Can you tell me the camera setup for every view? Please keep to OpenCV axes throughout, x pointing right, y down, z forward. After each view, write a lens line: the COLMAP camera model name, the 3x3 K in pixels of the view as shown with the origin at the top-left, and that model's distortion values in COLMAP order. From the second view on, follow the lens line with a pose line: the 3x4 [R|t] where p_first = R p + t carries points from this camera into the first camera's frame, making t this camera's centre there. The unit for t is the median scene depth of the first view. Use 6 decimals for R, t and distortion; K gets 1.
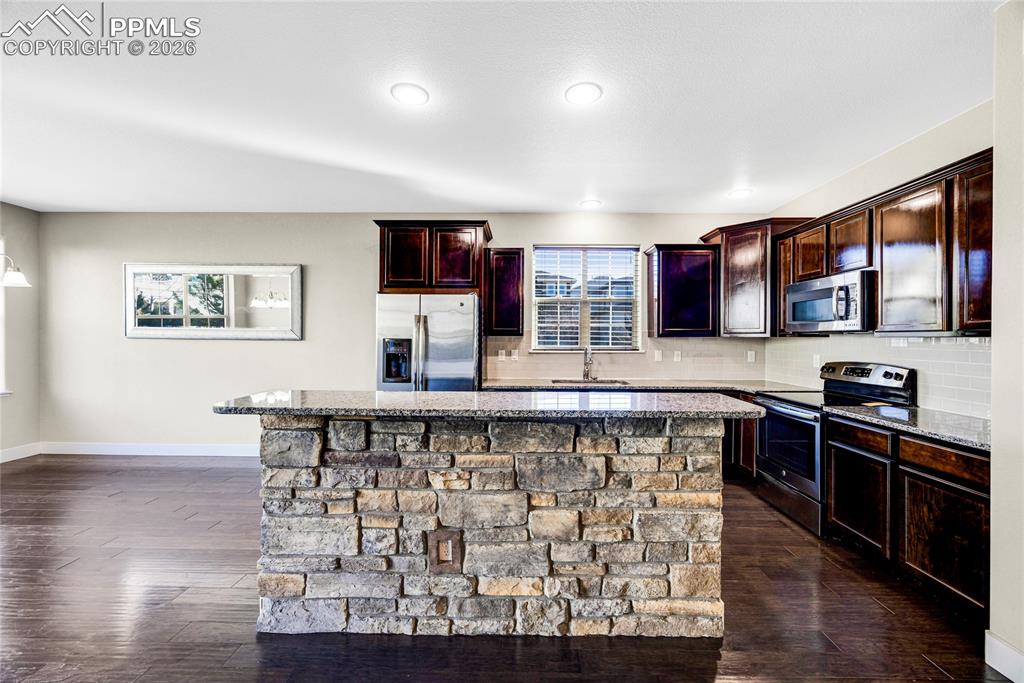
lens RADIAL K [[400.5, 0, 512.3], [0, 400.5, 336.8], [0, 0, 1]] dist [-0.000918, 0.000931]
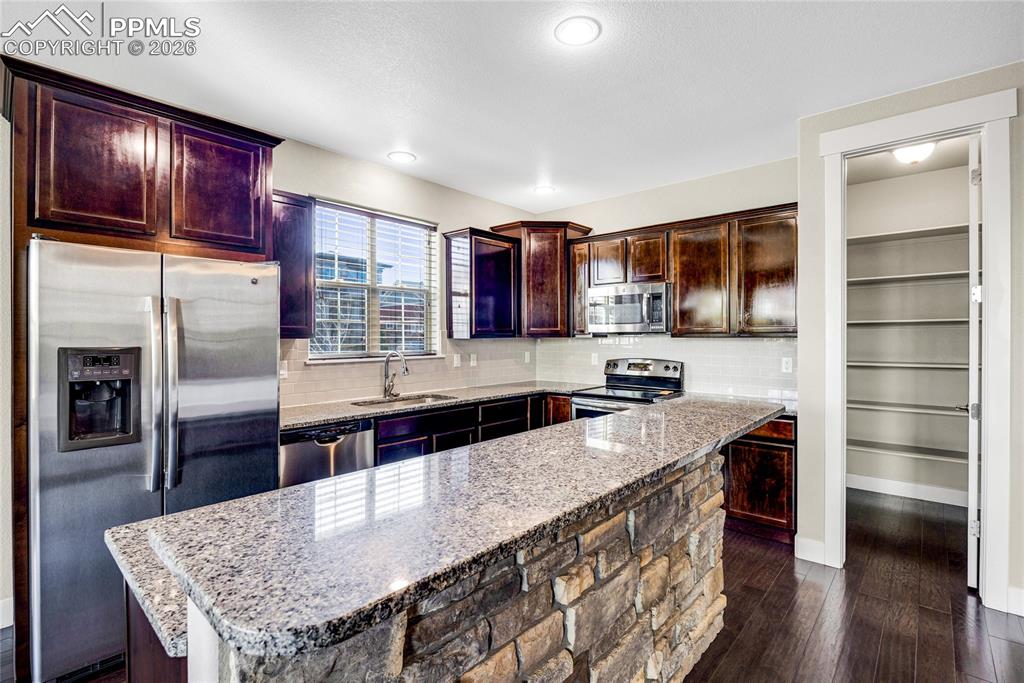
lens RADIAL K [[483.7, 0, 514.1], [0, 483.7, 340.2], [0, 0, 1]] dist [-0.012081, 0.000107]
pose [[0.649678, -0.012700, 0.760104, -0.519505], [0.005040, 0.999910, 0.012399, -0.010570], [-0.760193, -0.004225, 0.649683, 0.403885]]
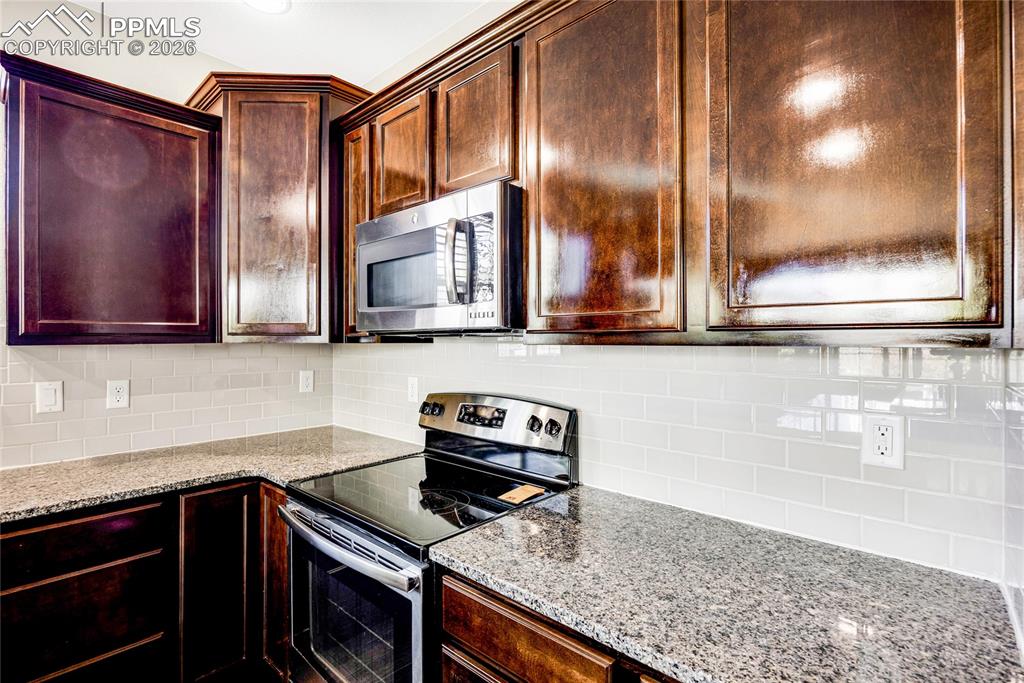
lens RADIAL K [[483.7, 0, 511.7], [0, 483.7, 351.3], [0, 0, 1]] dist [-0.012081, 0.000107]
pose [[0.658736, -0.020644, 0.752091, 0.506965], [0.000147, 0.999627, 0.027310, -0.006185], [-0.752375, -0.017879, 0.658493, 0.666474]]
